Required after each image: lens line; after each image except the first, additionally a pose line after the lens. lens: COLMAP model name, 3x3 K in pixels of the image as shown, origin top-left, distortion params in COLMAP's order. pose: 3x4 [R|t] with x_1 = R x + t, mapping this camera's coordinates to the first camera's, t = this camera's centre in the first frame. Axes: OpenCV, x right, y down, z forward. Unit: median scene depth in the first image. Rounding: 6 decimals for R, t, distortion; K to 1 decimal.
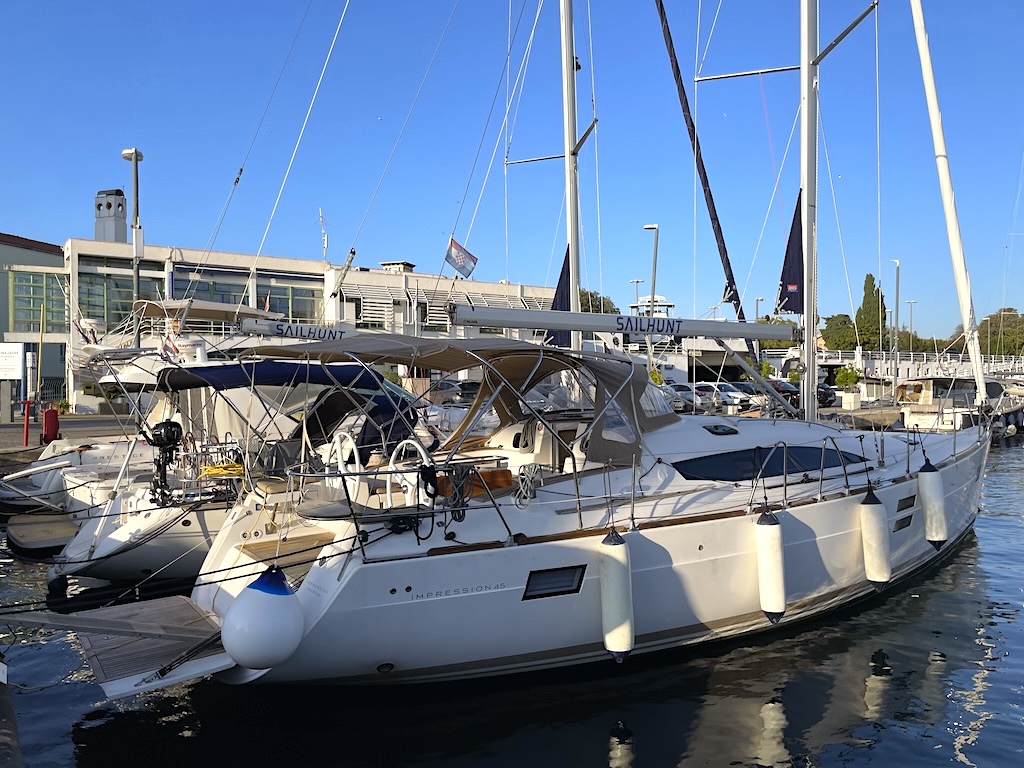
lens RADIAL K [[761.9, 0, 530.0], [0, 761.9, 388.0], [0, 0, 1]] dist [0.071402, -0.088736]
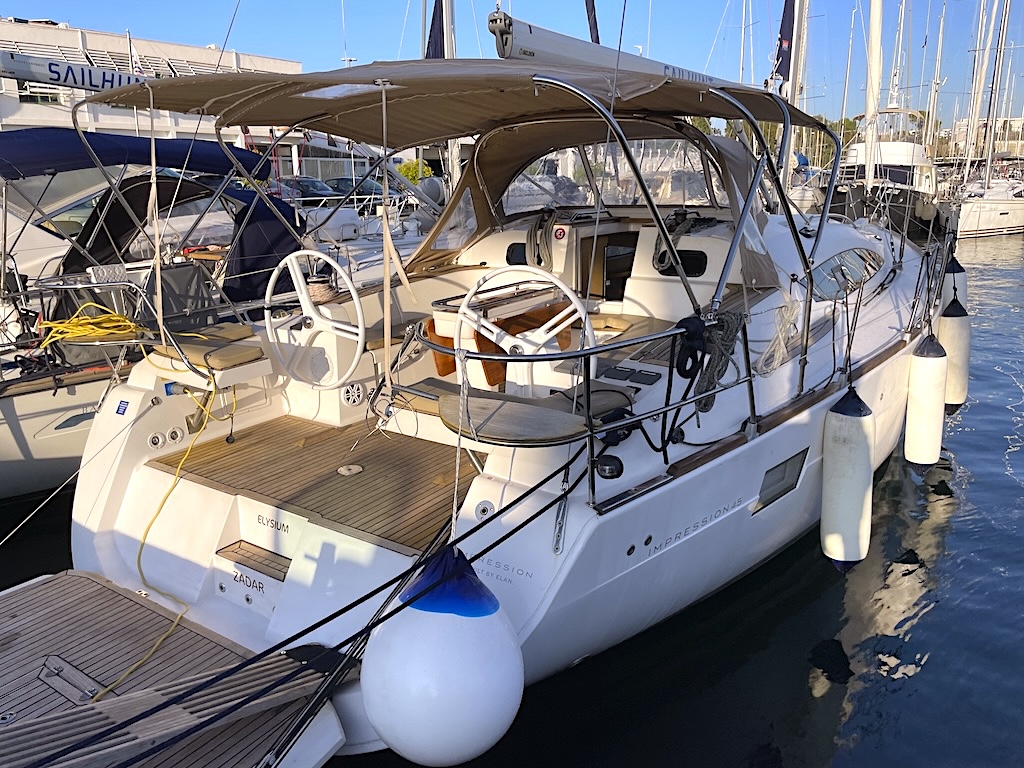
lens RADIAL K [[776.1, 0, 510.4], [0, 776.1, 386.5], [0, 0, 1]] dist [0.068758, -0.085689]
pose [[0.940403, -0.089615, 0.328042, -0.265481], [0.003055, 0.966840, 0.255366, 0.006909], [-0.340048, -0.239145, 0.909493, 0.342495]]
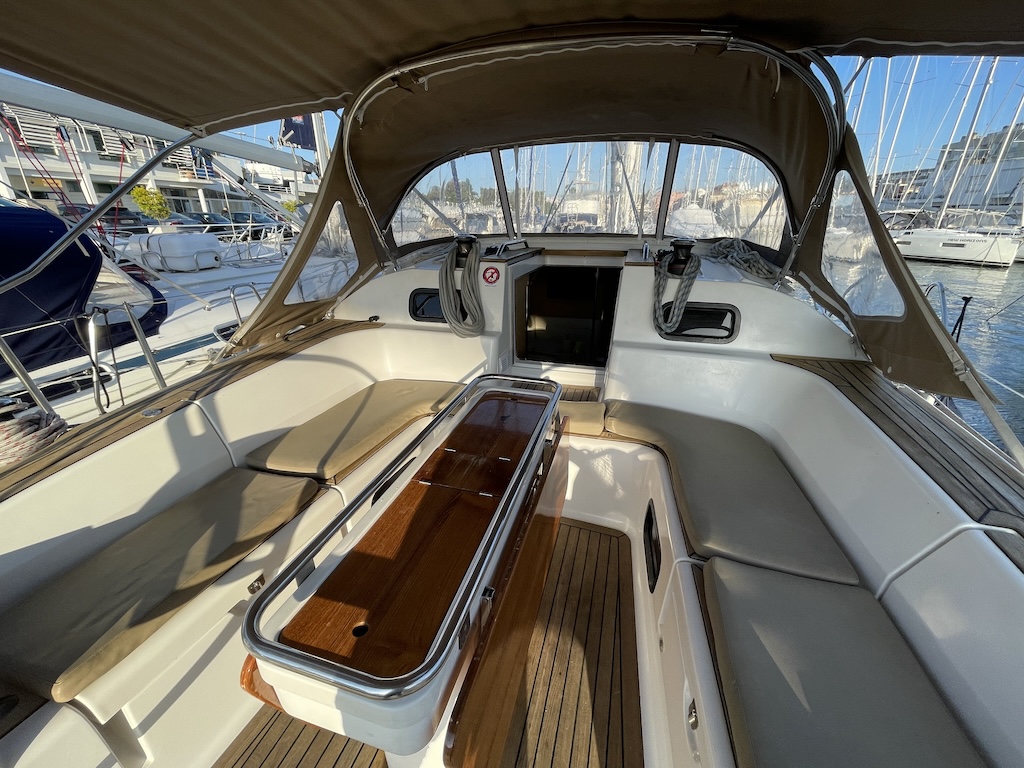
lens RADIAL K [[399.9, 0, 512.2], [0, 399.9, 368.5], [0, 0, 1]] dist [0.000658, 0.000012]
pose [[0.772781, -0.207178, 0.599906, -0.132503], [-0.015332, 0.938850, 0.343984, 0.021983], [-0.634488, -0.275022, 0.722349, 0.790648]]
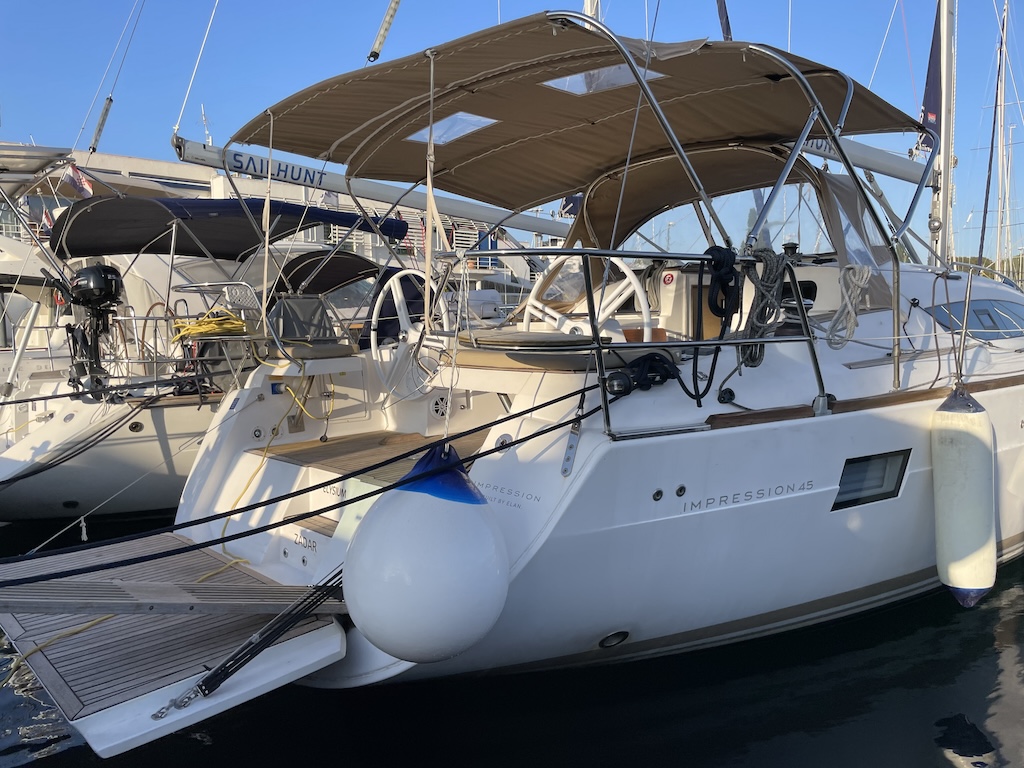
lens RADIAL K [[782.1, 0, 512.0], [0, 782.1, 384.0], [0, 0, 1]] dist [0.079587, -0.088299]
pose [[0.993007, -0.020173, 0.116319, -0.206600], [0.011924, 0.997392, 0.071180, 0.094079], [-0.117452, -0.069295, 0.990658, 0.307444]]
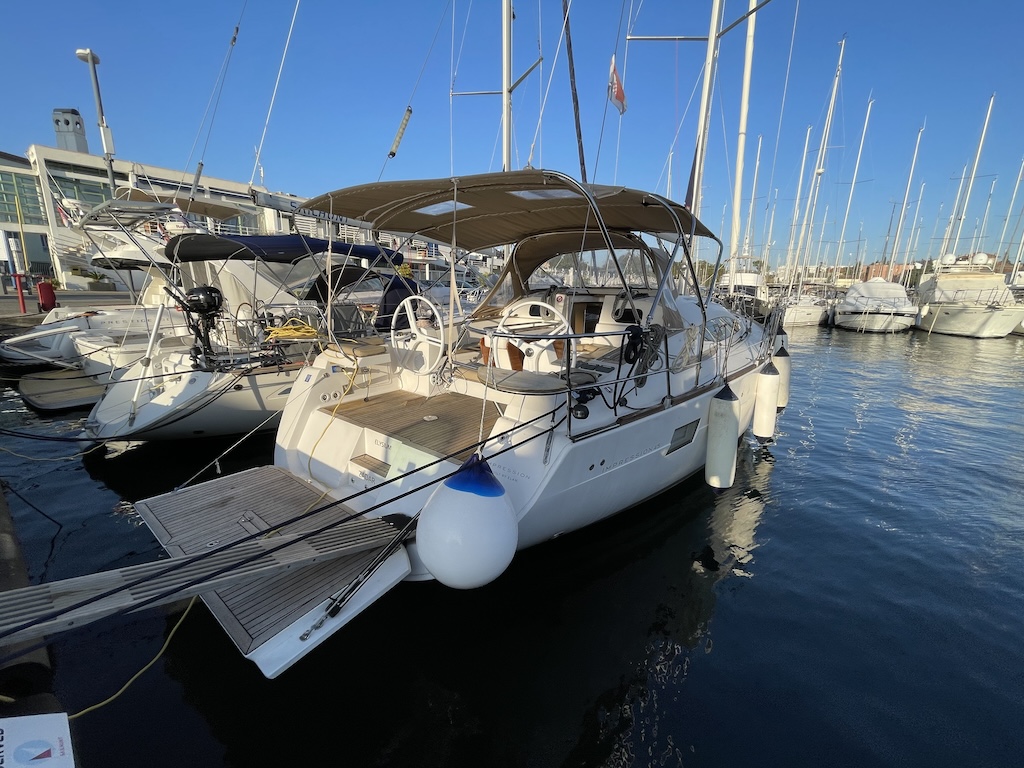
lens RADIAL K [[410.2, 0, 514.2], [0, 410.2, 384.5], [0, 0, 1]] dist [0.000477, -0.003554]
pose [[0.957179, -0.034267, 0.287461, -0.245611], [-0.031424, 0.974804, 0.220839, 0.042763], [-0.287786, -0.220416, 0.931985, 0.373686]]
